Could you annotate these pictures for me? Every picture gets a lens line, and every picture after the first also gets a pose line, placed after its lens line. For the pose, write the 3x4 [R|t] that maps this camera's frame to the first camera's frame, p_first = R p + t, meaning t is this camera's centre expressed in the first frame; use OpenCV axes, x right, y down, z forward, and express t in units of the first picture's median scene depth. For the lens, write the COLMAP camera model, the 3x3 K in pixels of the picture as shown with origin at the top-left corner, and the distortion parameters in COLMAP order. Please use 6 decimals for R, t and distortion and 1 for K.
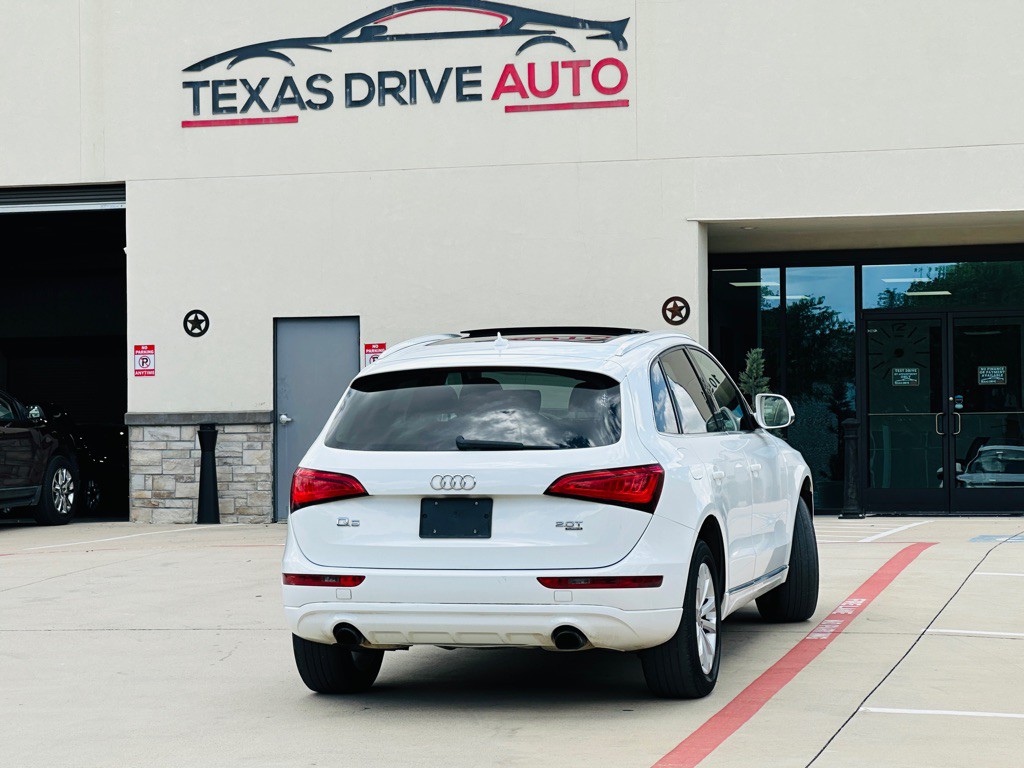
lens RADIAL K [[3024.5, 0, 542.4], [0, 3024.5, 386.0], [0, 0, 1]] dist [-0.403236, 16.771662]
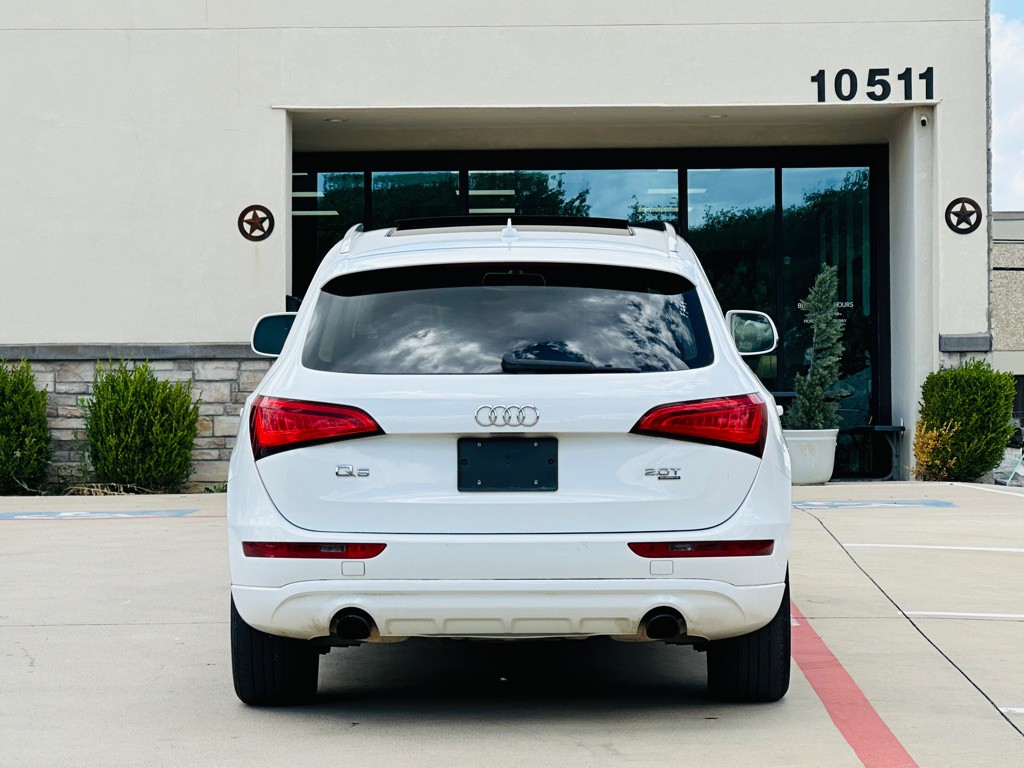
lens RADIAL K [[3620.8, 0, 626.3], [0, 3620.8, 384.3], [0, 0, 1]] dist [-0.080679, 3.665646]
pose [[0.957854, 0.004790, 0.287217, -0.137711], [-0.007425, 0.999940, 0.008085, 0.008923], [-0.287161, -0.009877, 0.957832, 0.074912]]
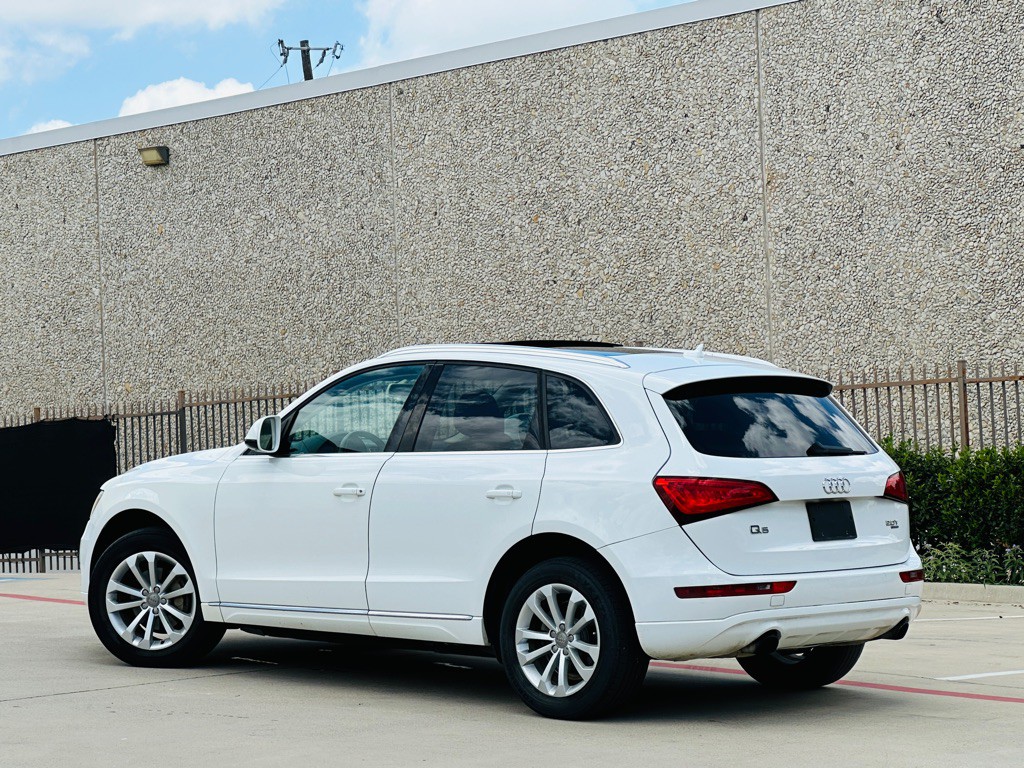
lens RADIAL K [[3024.5, 0, 542.4], [0, 3024.5, 386.0], [0, 0, 1]] dist [-0.403236, 16.771662]
pose [[0.457918, 0.017962, 0.888813, -0.530101], [0.019434, 0.999355, -0.030208, 0.014520], [-0.888782, 0.031106, 0.457274, 0.331115]]
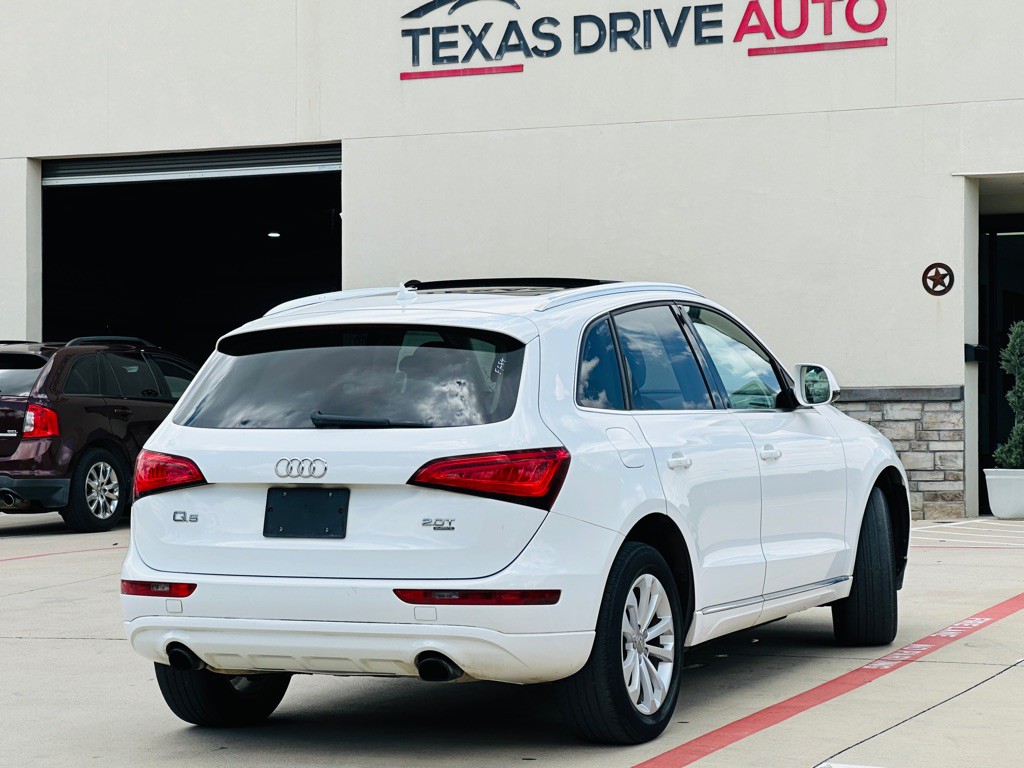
lens RADIAL K [[3024.5, 0, 542.4], [0, 3024.5, 386.0], [0, 0, 1]] dist [-0.403236, 16.771662]
pose [[0.982781, 0.003357, -0.184743, 0.096275], [-0.002963, 0.999993, 0.002410, 0.004407], [0.184750, -0.001821, 0.982784, 0.123646]]
